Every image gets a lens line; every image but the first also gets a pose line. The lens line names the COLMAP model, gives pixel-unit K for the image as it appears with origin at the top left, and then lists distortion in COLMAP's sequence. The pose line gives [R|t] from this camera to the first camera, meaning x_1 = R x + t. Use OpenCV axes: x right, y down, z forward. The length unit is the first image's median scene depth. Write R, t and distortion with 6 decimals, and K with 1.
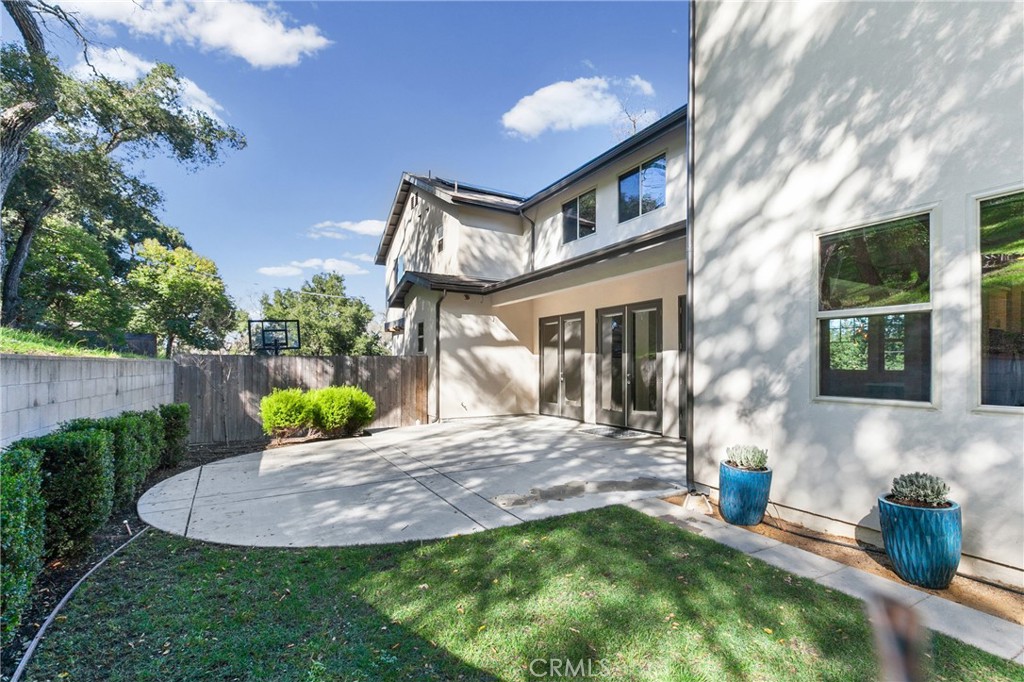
lens RADIAL K [[457.1, 0, 497.8], [0, 457.1, 350.6], [0, 0, 1]] dist [0.001313, 0.000018]
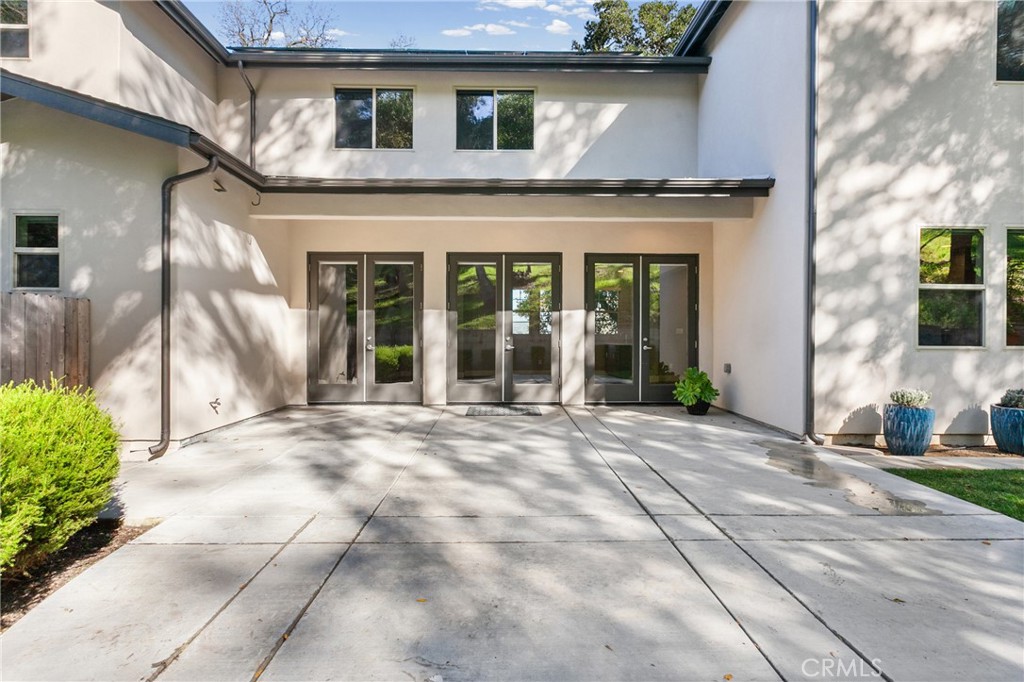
lens RADIAL K [[454.3, 0, 509.0], [0, 454.3, 338.8], [0, 0, 1]] dist [-0.001120, -0.000829]
pose [[0.451677, 0.000901, 0.892181, -0.849555], [-0.018136, 0.999802, 0.008172, 0.091096], [-0.891997, -0.019871, 0.451604, 1.191892]]
